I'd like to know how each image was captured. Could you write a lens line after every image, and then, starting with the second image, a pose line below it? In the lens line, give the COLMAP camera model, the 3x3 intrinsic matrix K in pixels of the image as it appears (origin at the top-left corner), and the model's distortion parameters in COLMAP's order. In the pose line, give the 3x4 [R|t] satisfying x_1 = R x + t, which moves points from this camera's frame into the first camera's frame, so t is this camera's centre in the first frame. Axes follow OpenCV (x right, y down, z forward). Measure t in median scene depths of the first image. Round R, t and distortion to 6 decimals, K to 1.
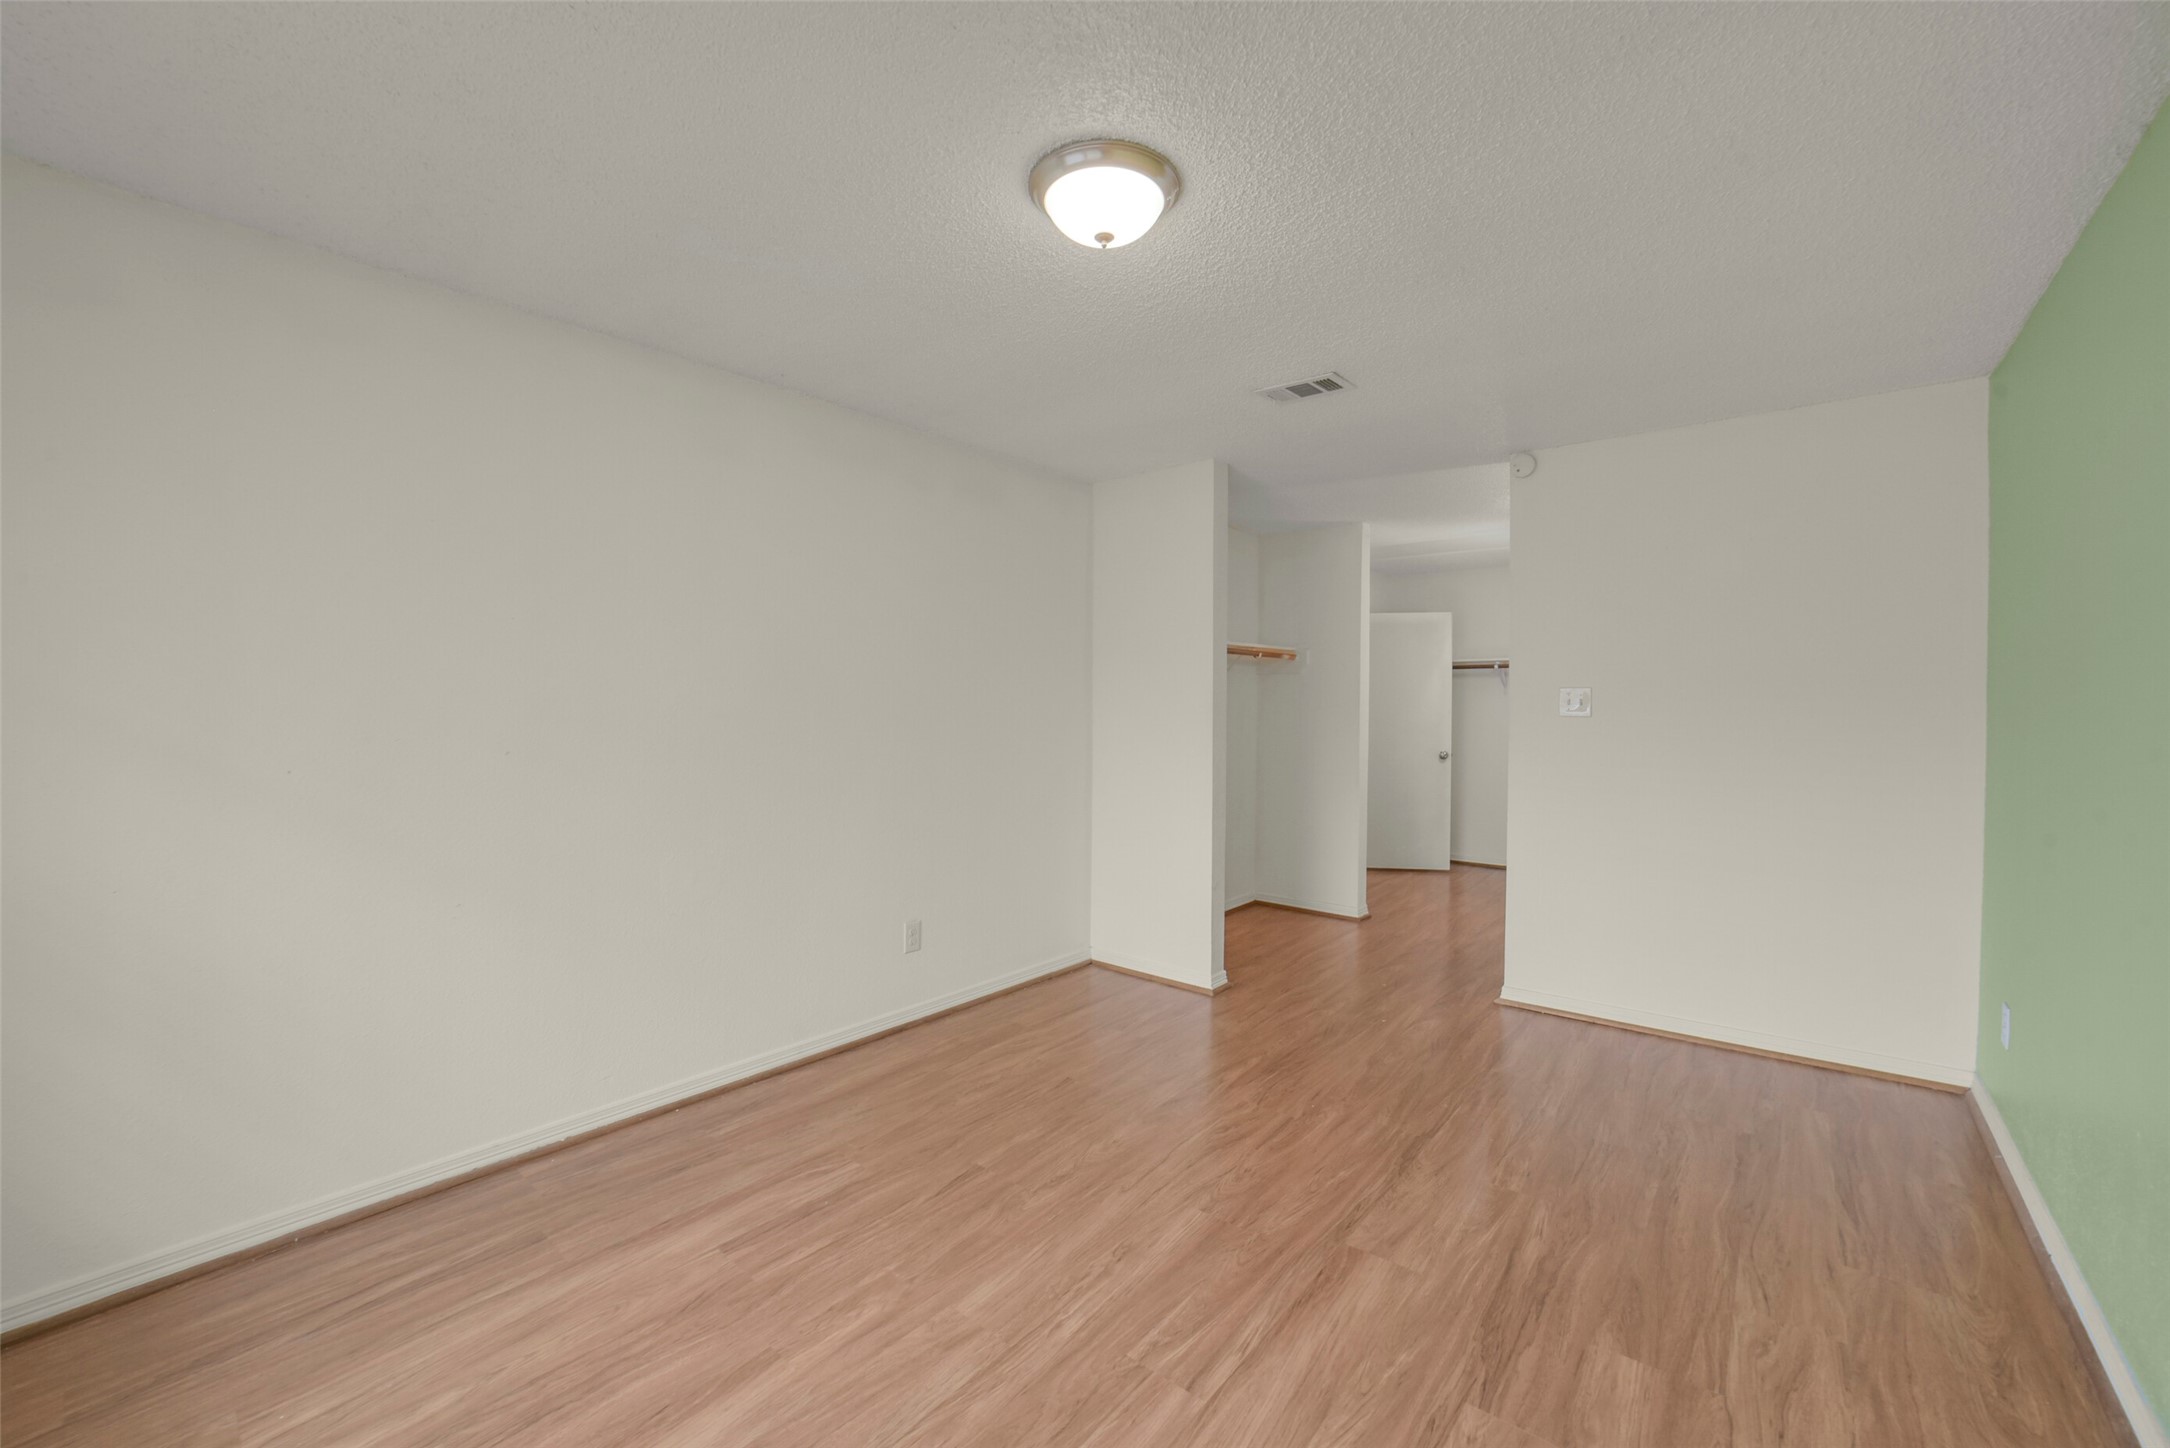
lens RADIAL K [[871.0, 0, 1092.5], [0, 871.0, 711.6], [0, 0, 1]] dist [-0.034950, 0.008347]
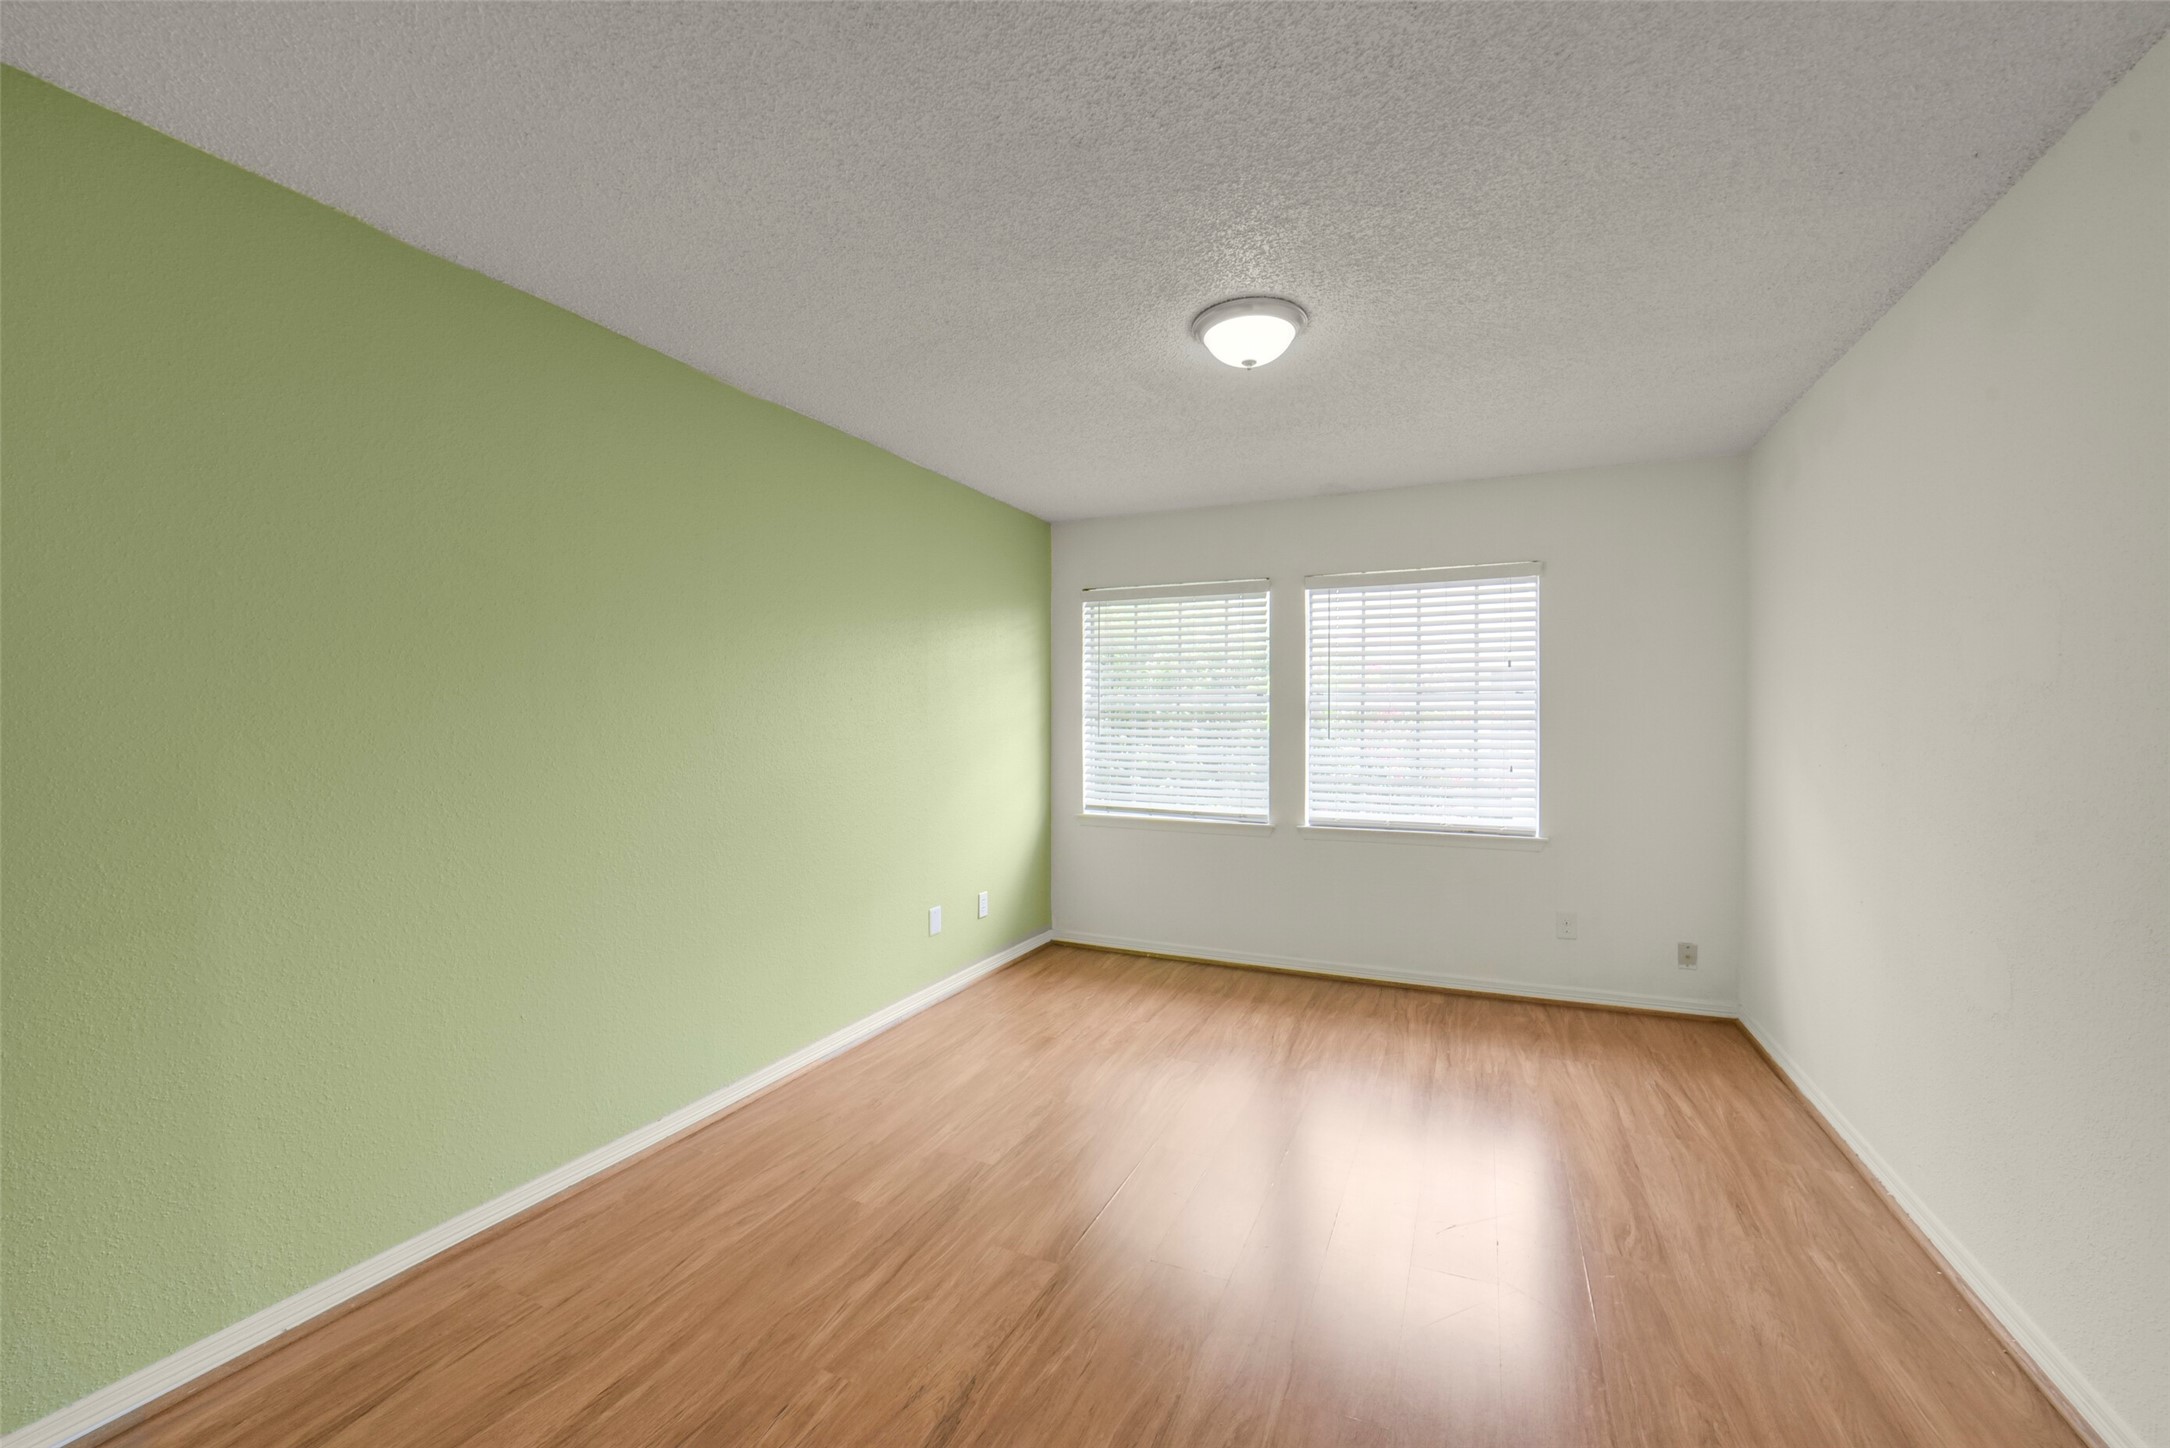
lens RADIAL K [[871.0, 0, 1092.5], [0, 871.0, 711.6], [0, 0, 1]] dist [-0.034950, 0.008347]
pose [[-0.965943, -0.004471, -0.258715, 0.507537], [-0.005233, 0.999984, 0.002259, -0.011761], [0.258701, 0.003536, -0.965951, 1.927500]]
